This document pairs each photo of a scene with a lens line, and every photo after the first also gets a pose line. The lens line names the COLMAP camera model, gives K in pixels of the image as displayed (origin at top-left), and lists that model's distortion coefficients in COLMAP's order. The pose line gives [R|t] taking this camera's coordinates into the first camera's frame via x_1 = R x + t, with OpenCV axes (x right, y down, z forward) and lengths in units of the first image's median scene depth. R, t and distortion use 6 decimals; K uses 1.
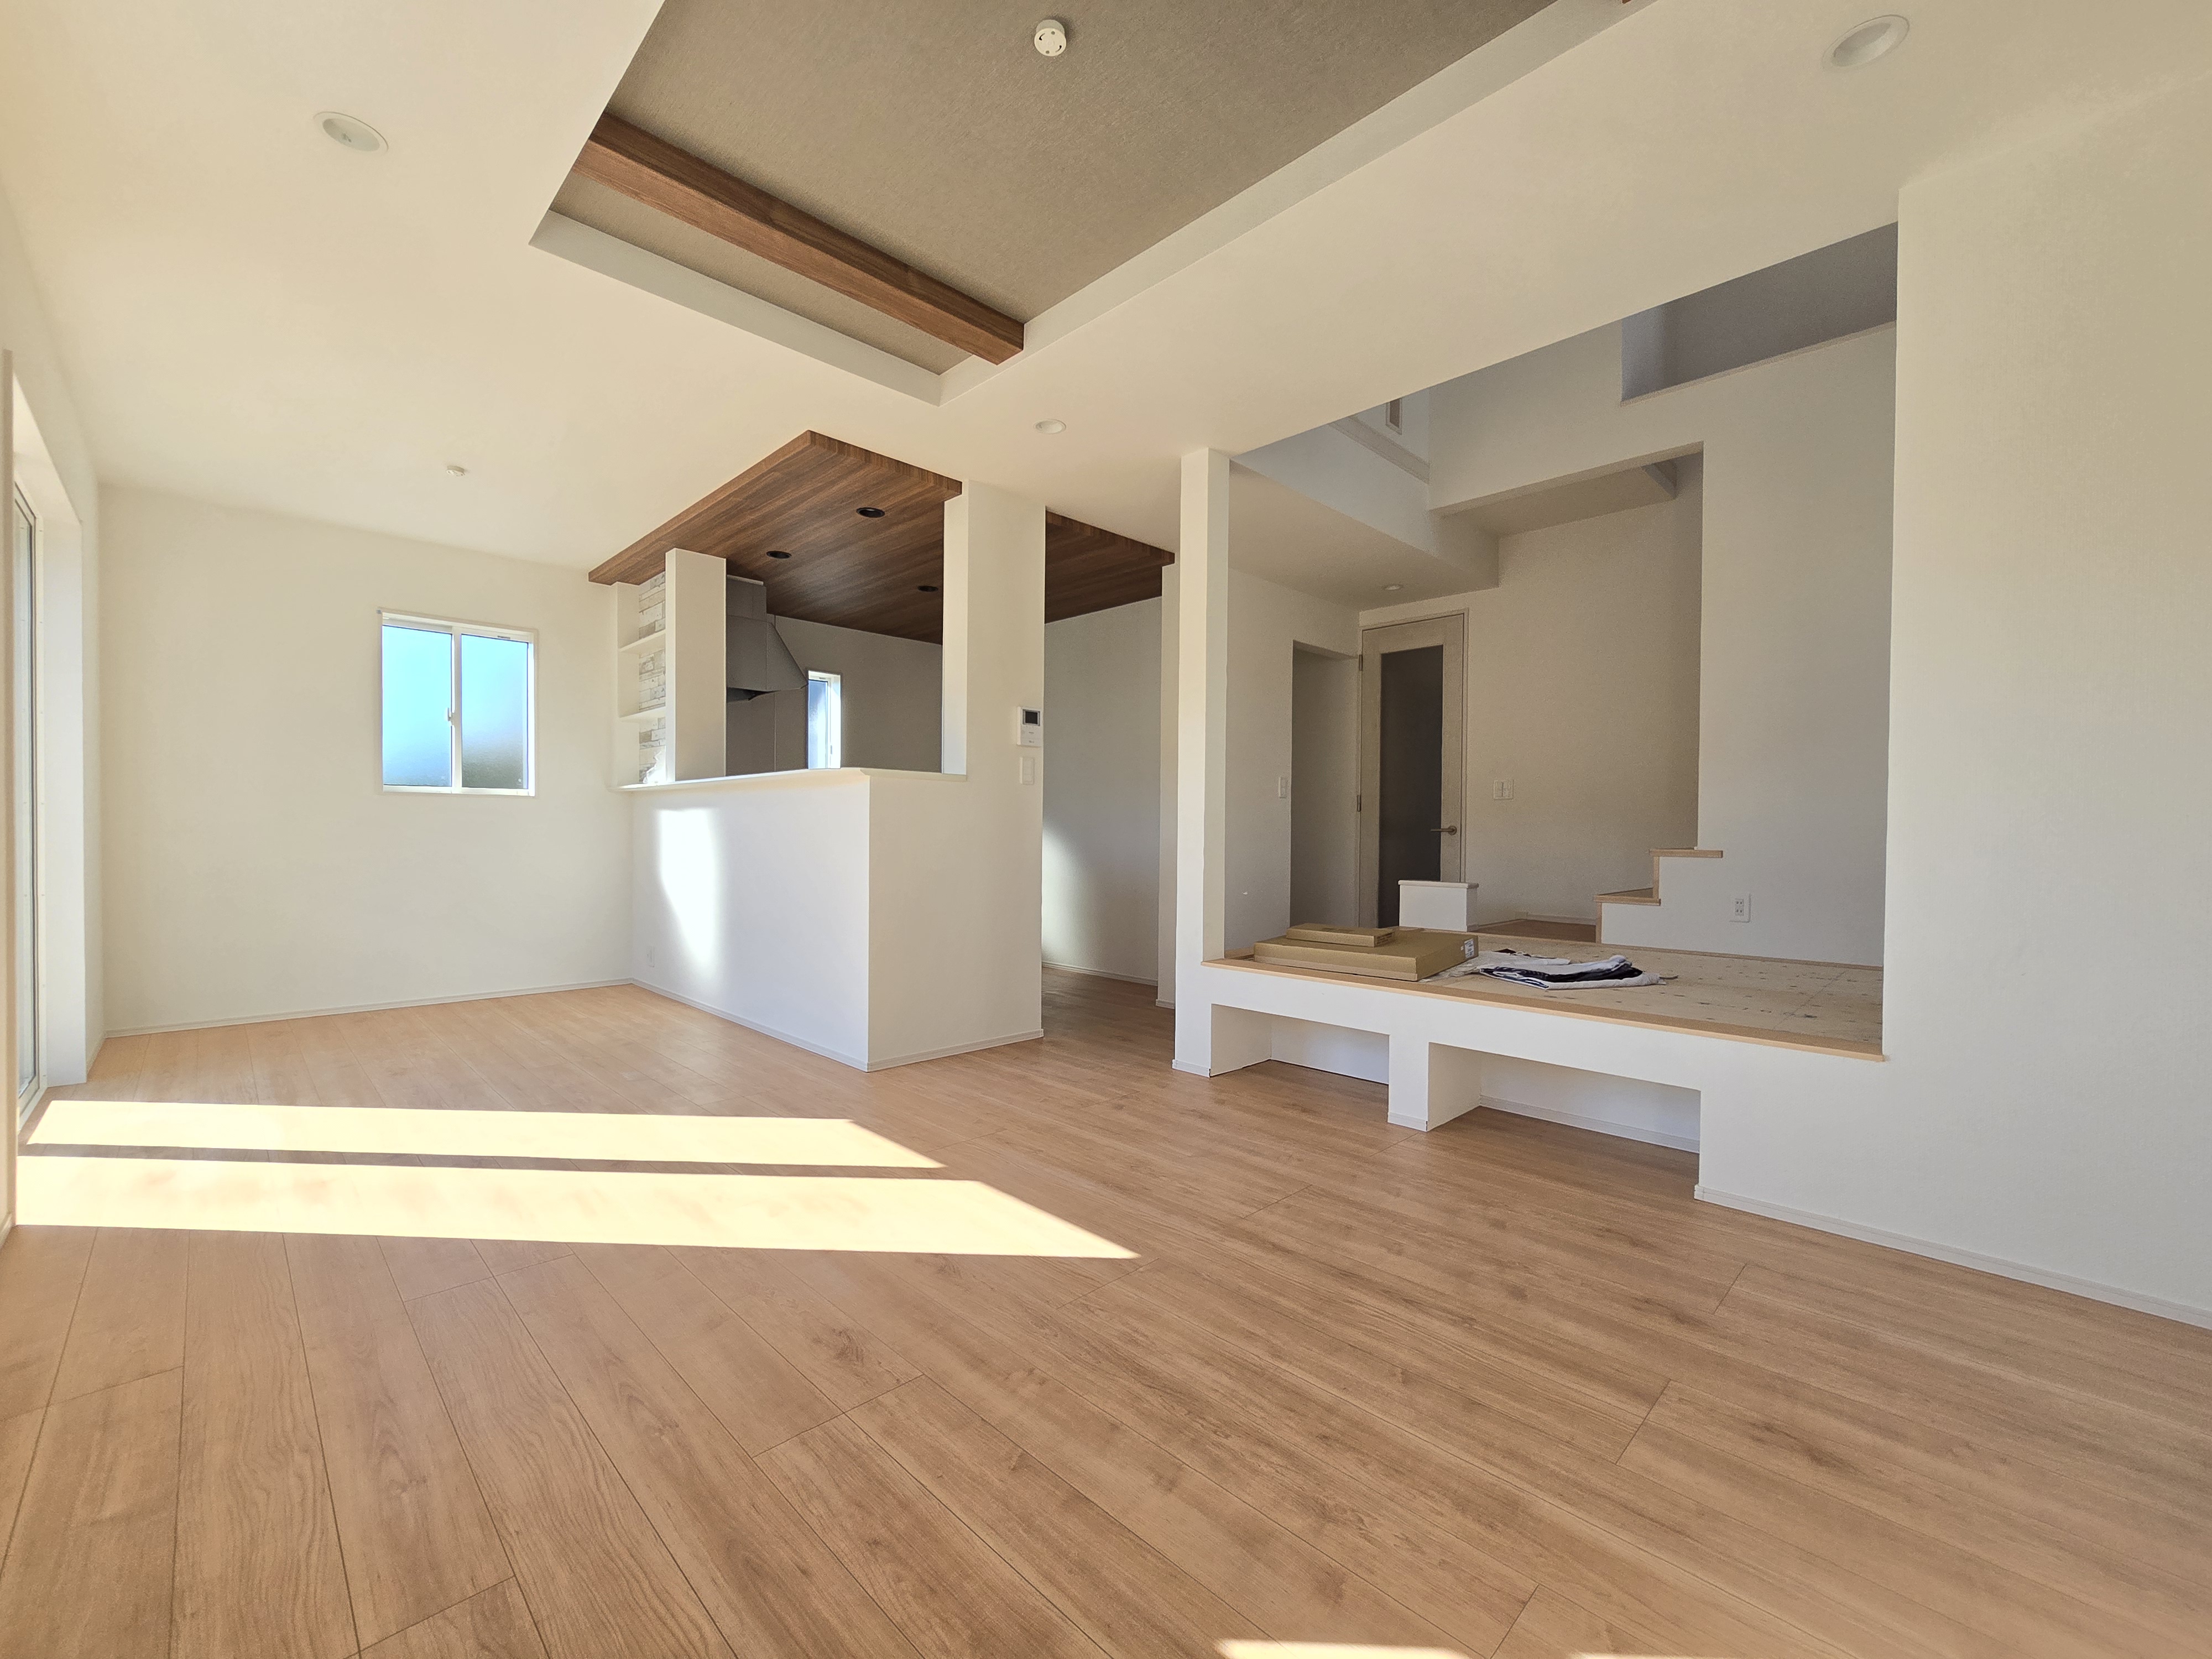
lens RADIAL K [[909.8, 0, 1104.2], [0, 909.8, 841.6], [0, 0, 1]] dist [-0.001059, 0.000200]
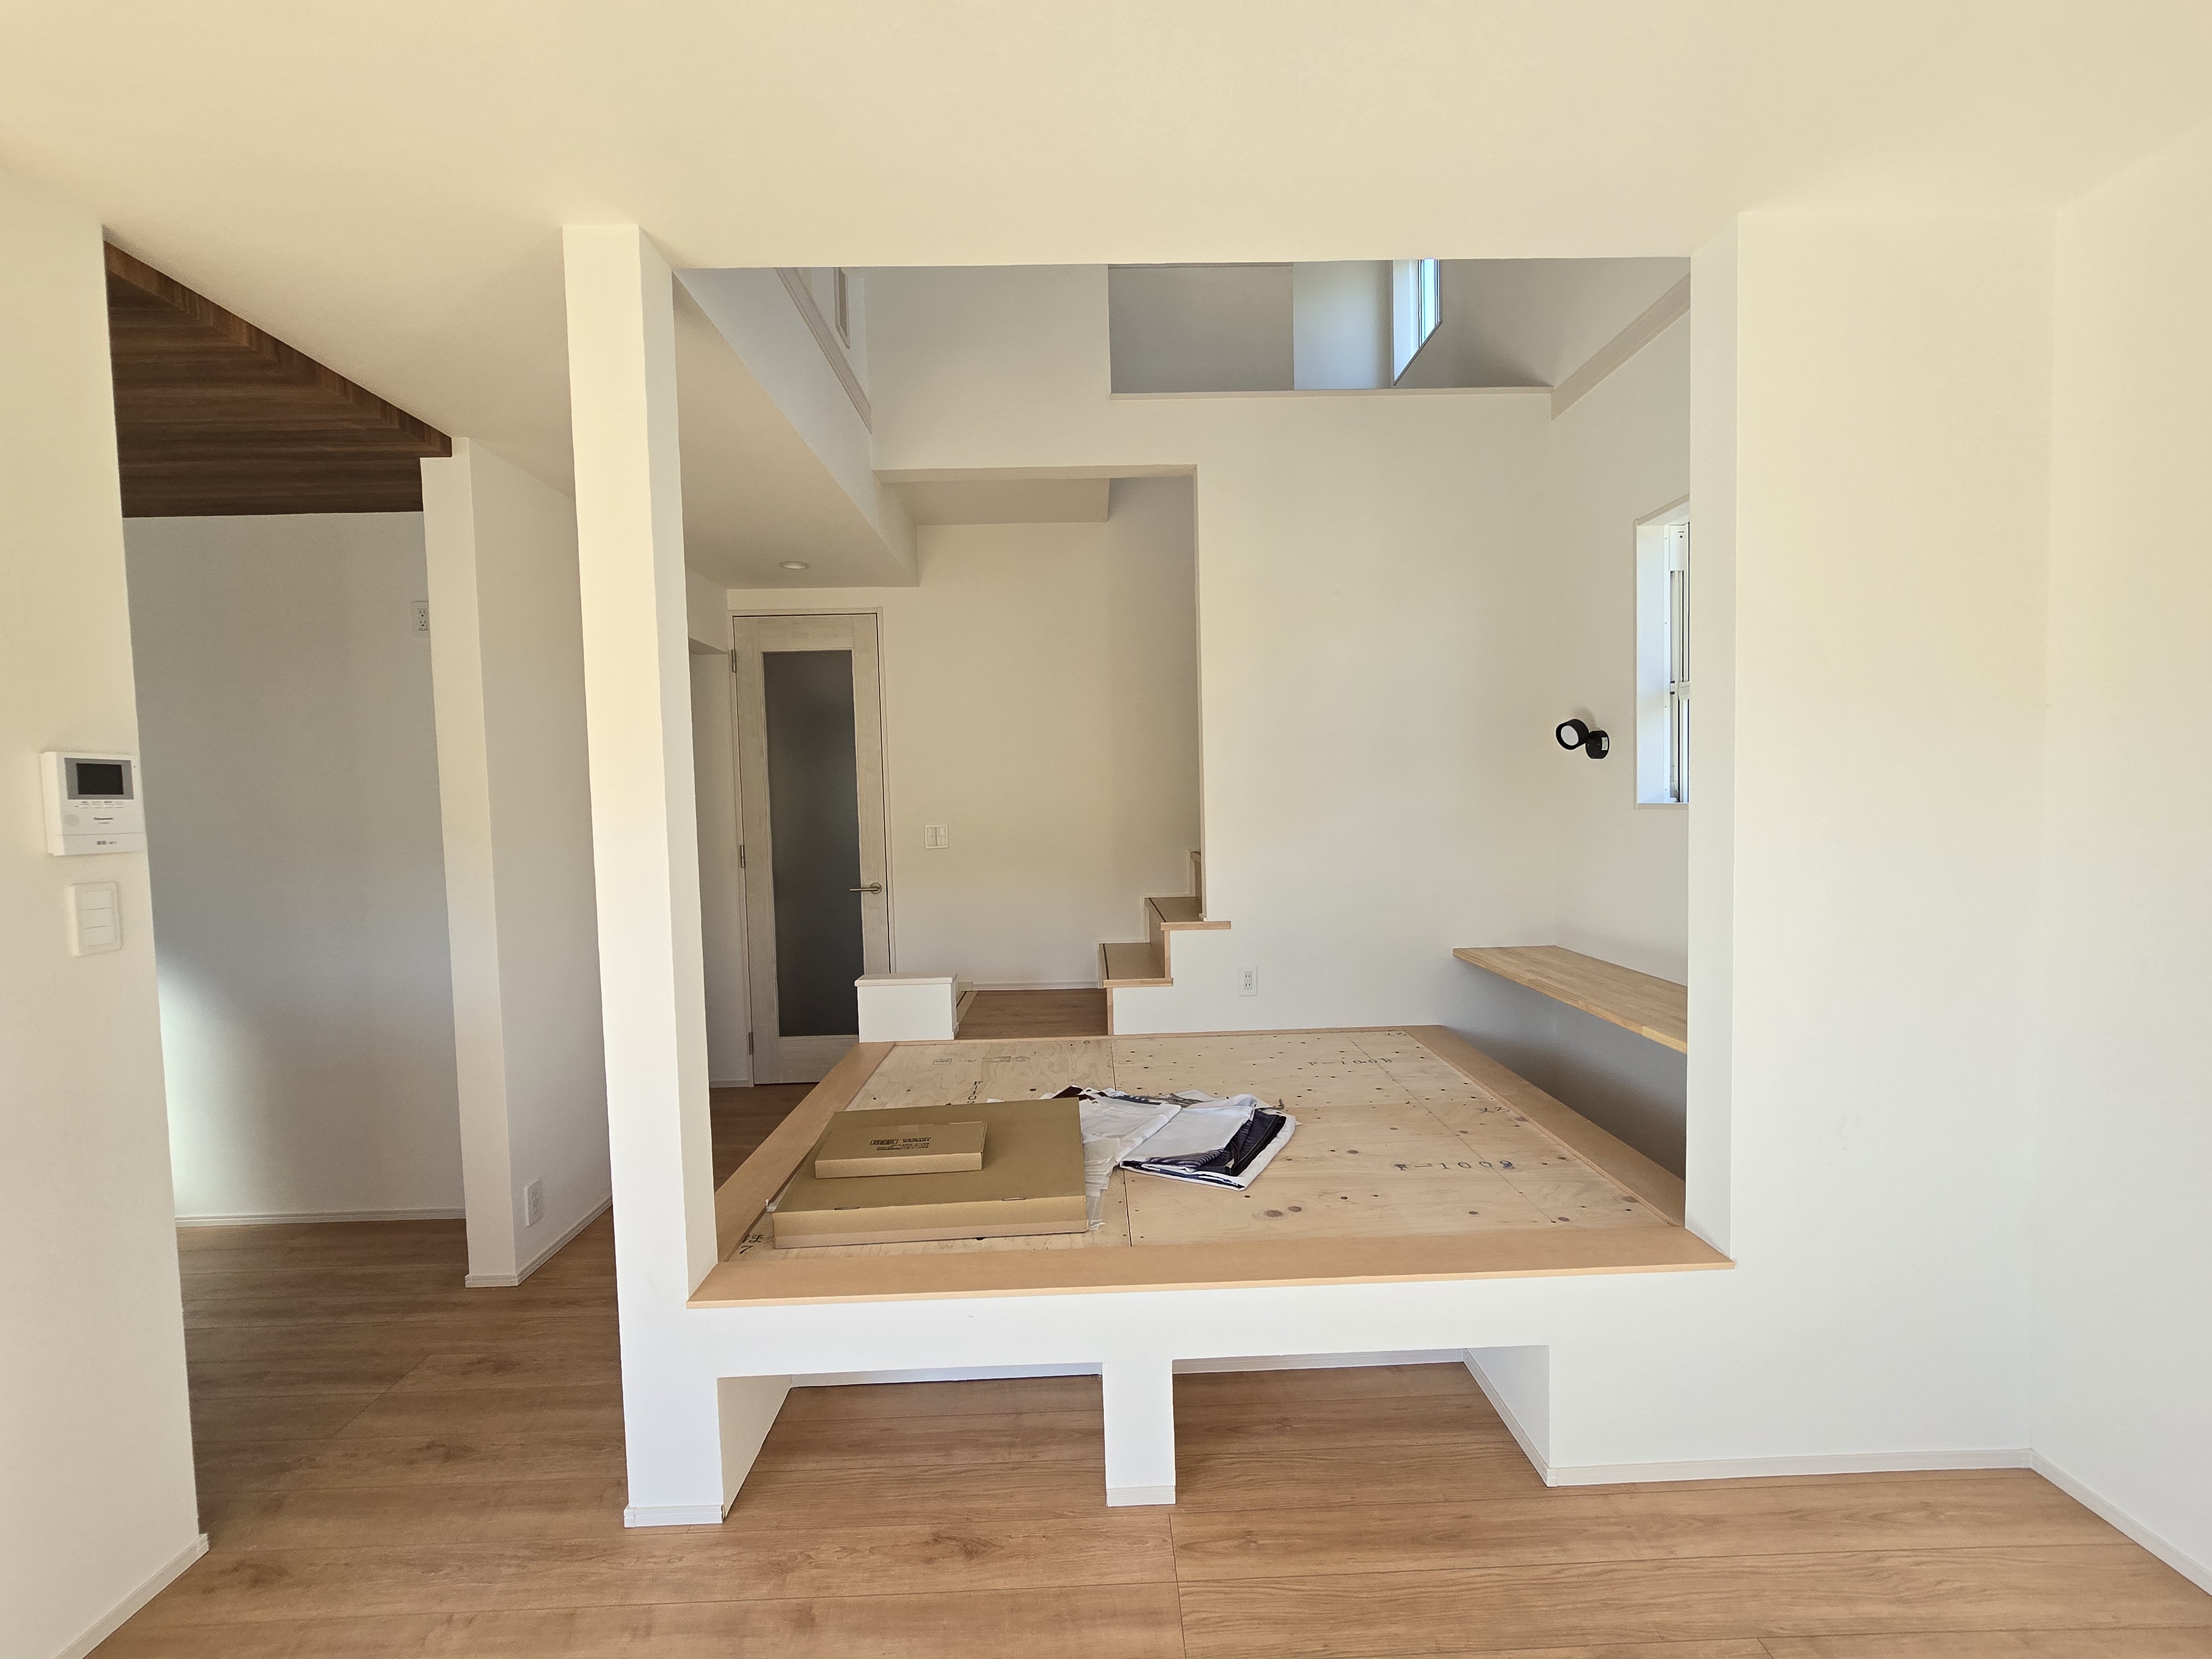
lens RADIAL K [[909.8, 0, 1104.2], [0, 909.8, 841.6], [0, 0, 1]] dist [-0.001059, 0.000200]
pose [[0.686377, -0.059764, 0.724786, -0.060319], [0.040058, 0.998211, 0.044375, -0.096821], [-0.726142, -0.001425, 0.687544, 0.379623]]
